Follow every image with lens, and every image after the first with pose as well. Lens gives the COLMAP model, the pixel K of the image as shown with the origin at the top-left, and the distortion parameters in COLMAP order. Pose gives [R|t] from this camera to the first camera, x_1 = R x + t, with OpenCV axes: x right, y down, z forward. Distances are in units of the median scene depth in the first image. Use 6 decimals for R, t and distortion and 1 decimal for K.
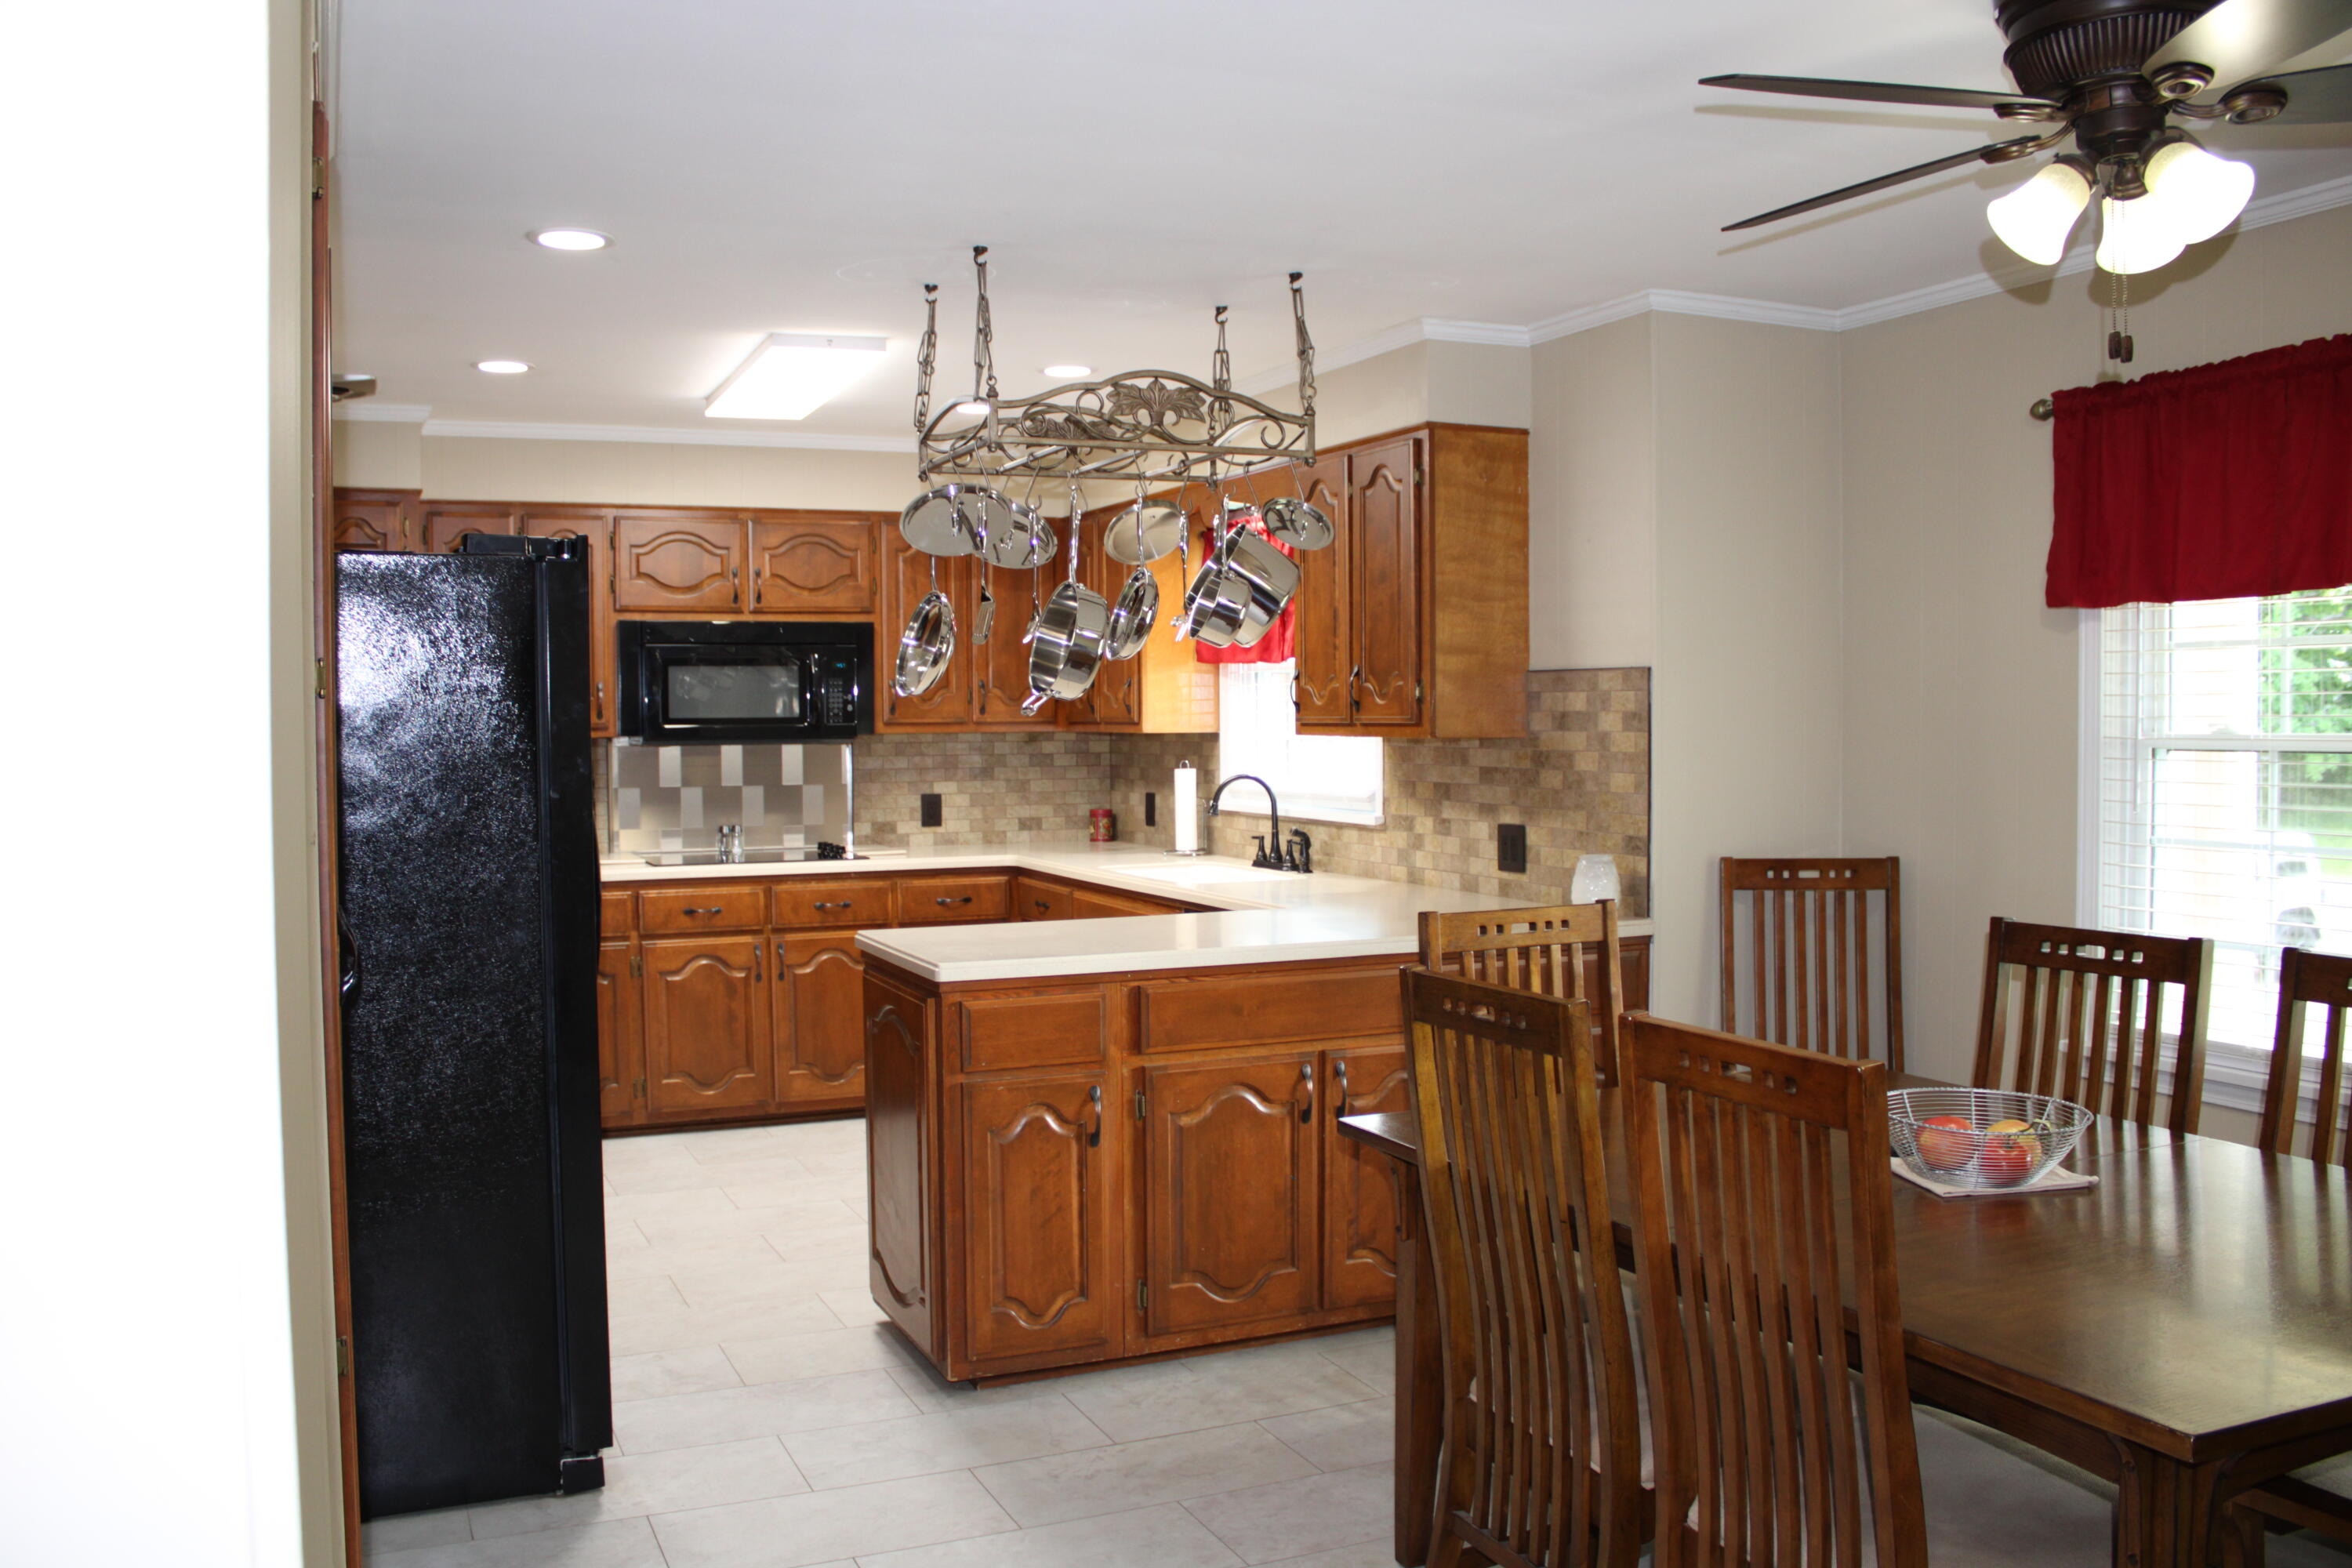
lens RADIAL K [[1975.8, 0, 1176.0], [0, 1975.8, 784.0], [0, 0, 1]] dist [-0.165552, 0.160305]
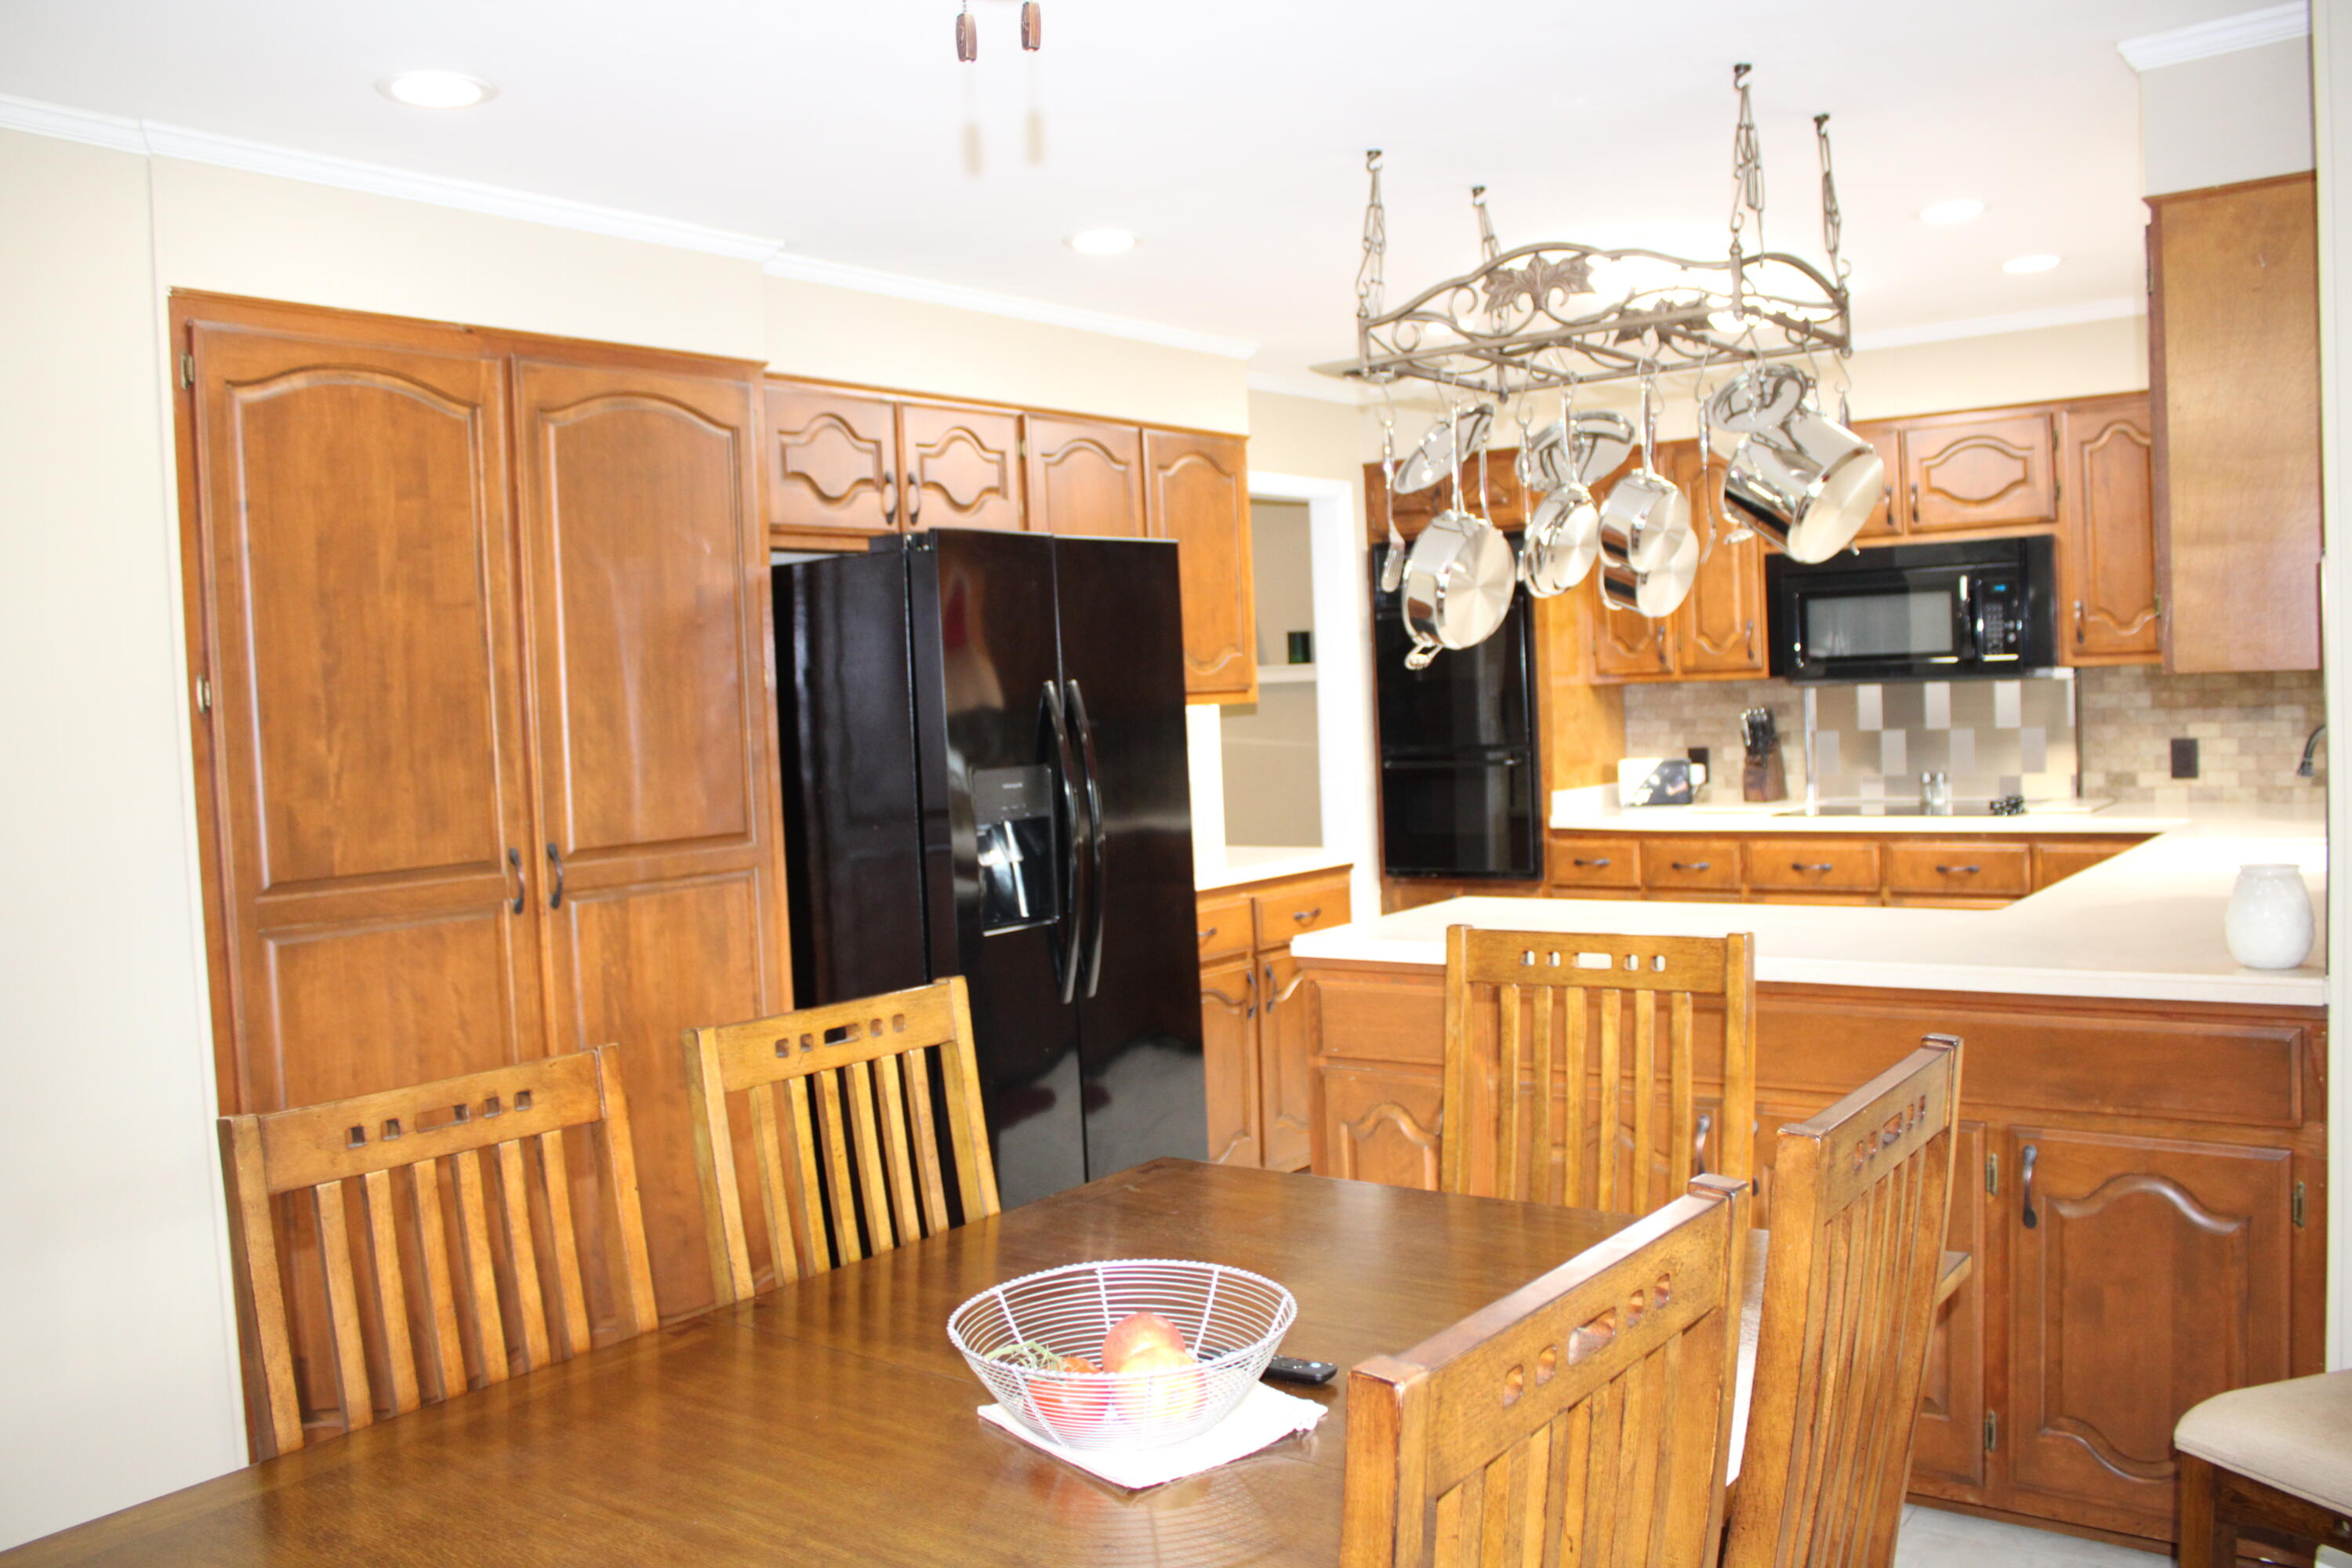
lens RADIAL K [[1975.8, 0, 1176.0], [0, 1975.8, 784.0], [0, 0, 1]] dist [-0.165552, 0.160305]
pose [[0.472835, 0.027141, -0.880733, 0.414119], [0.010494, 0.999281, 0.036428, -0.010121], [0.881088, -0.026467, 0.472211, 0.306411]]
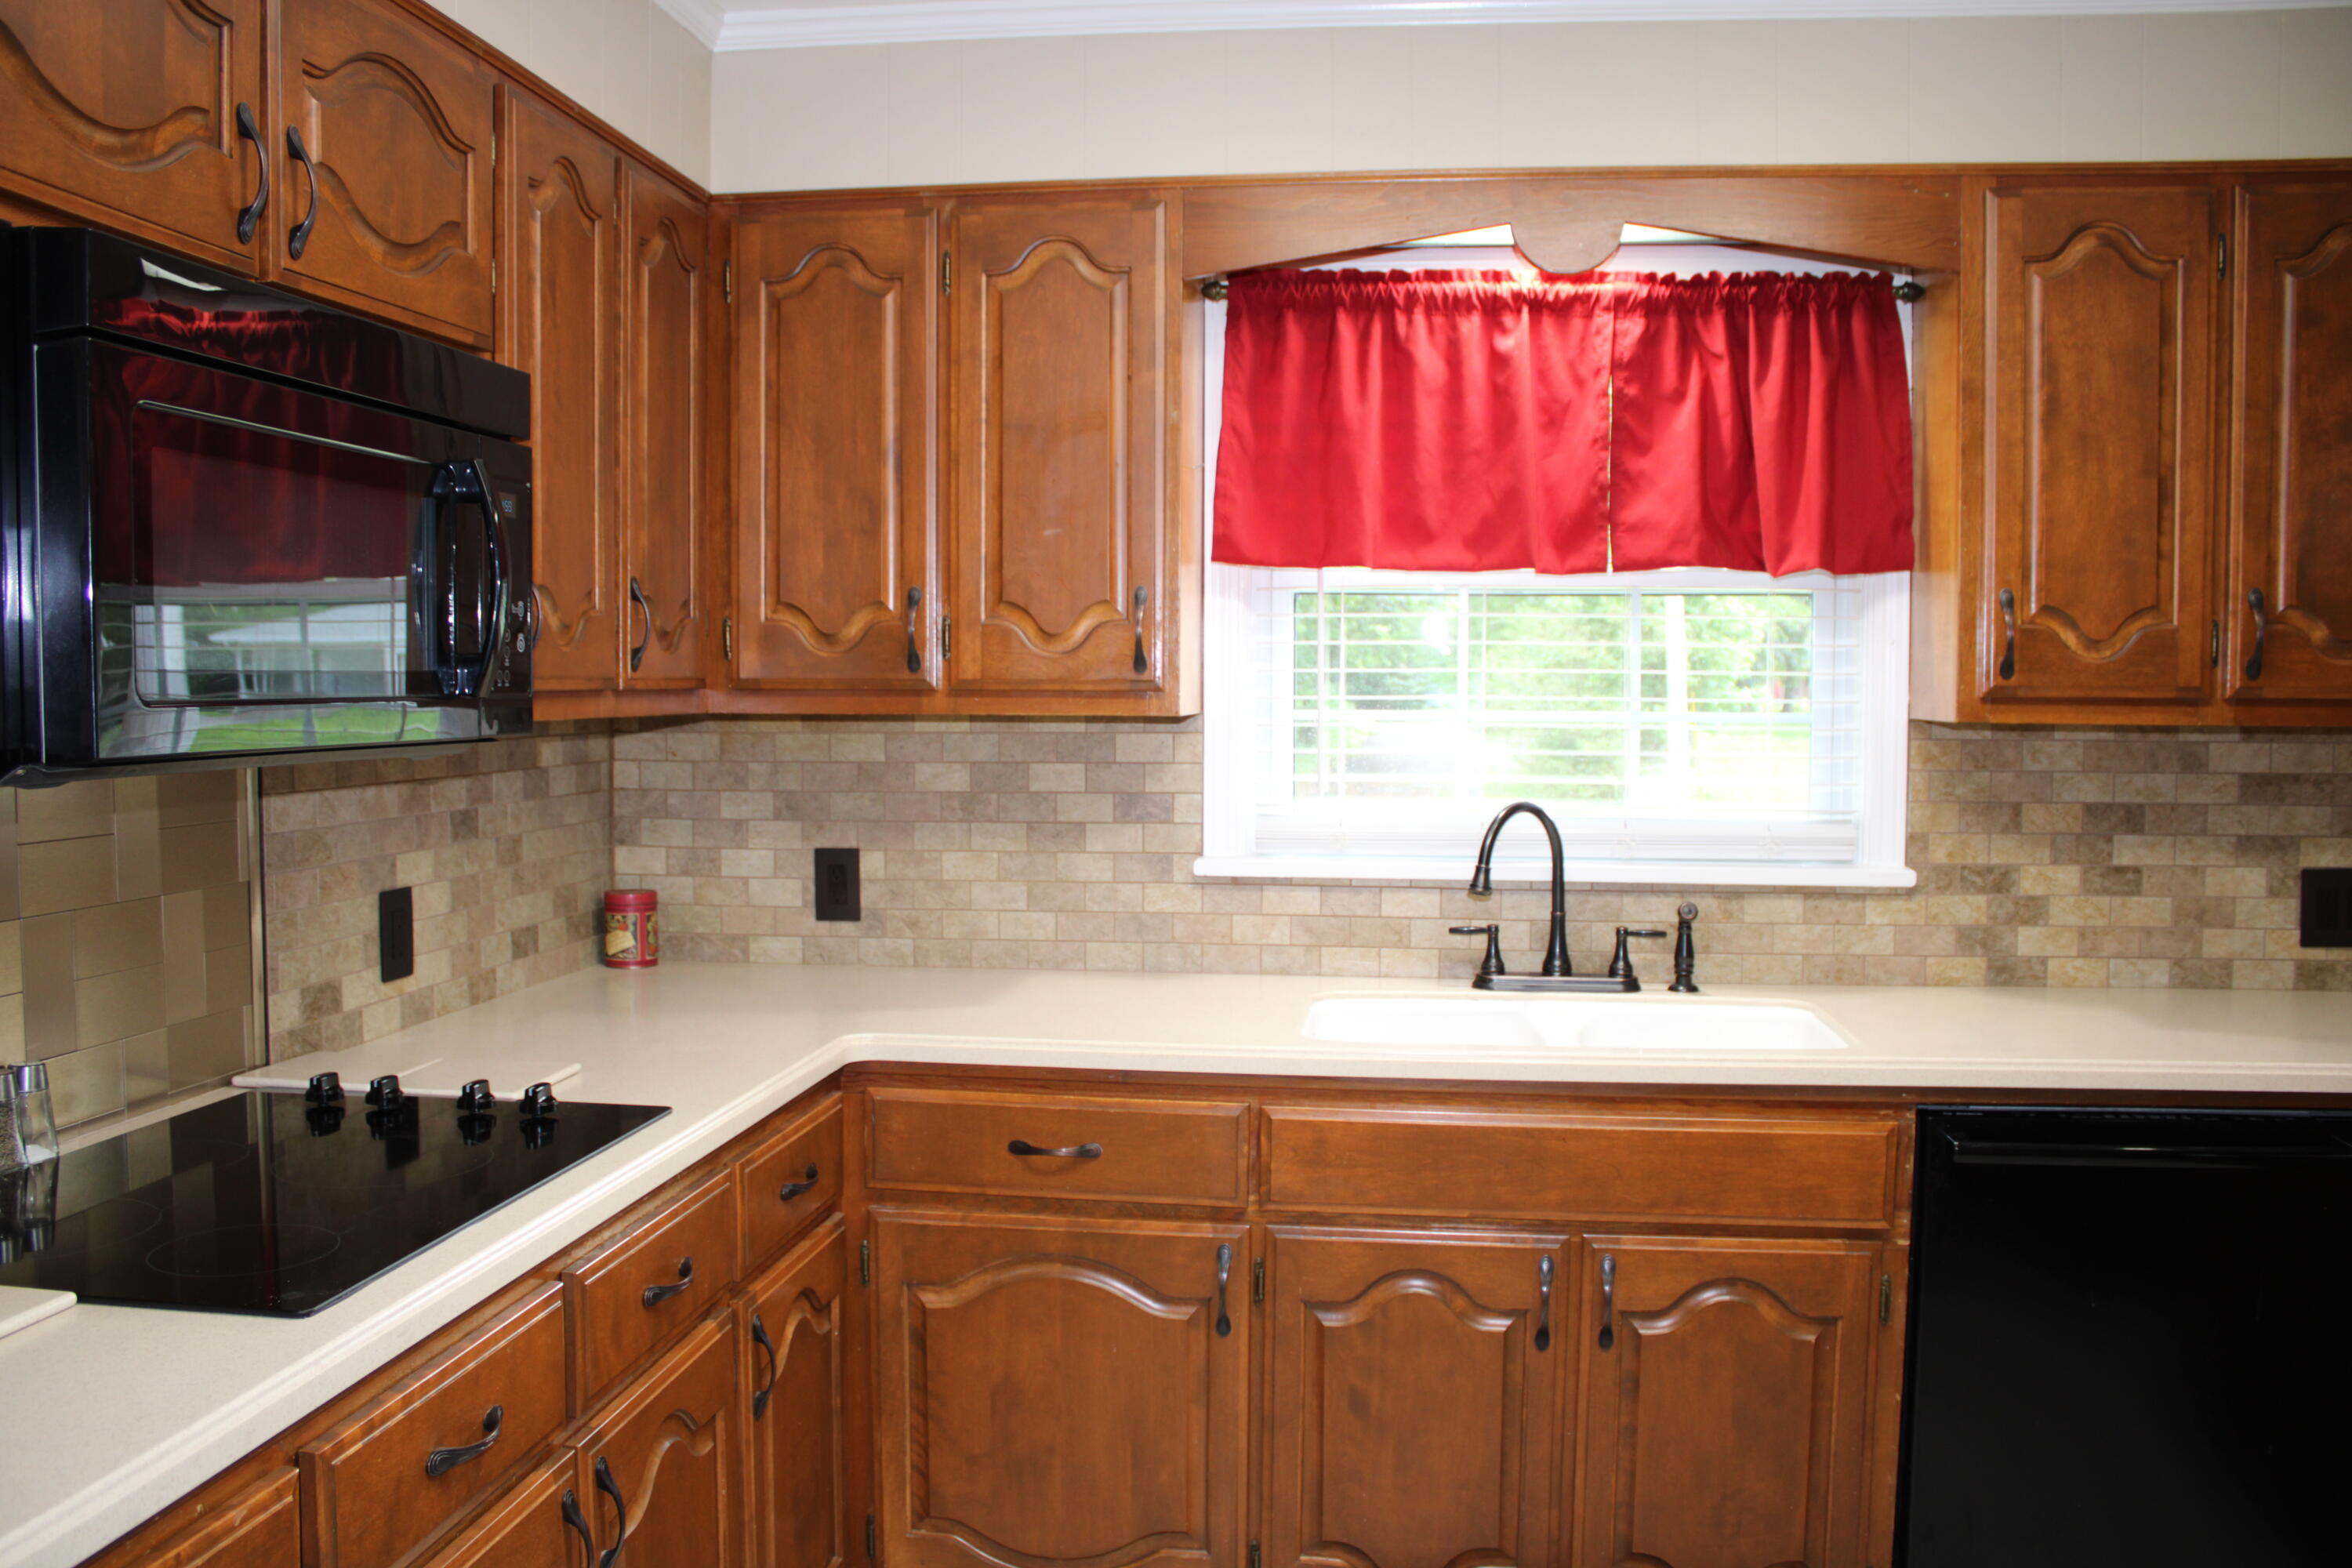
lens RADIAL K [[1975.8, 0, 1176.0], [0, 1975.8, 784.0], [0, 0, 1]] dist [-0.165552, 0.160305]
pose [[0.512663, -0.036854, 0.857798, -0.397670], [0.023286, 0.999308, 0.029016, -0.023830], [-0.858274, 0.005099, 0.513166, 0.787318]]
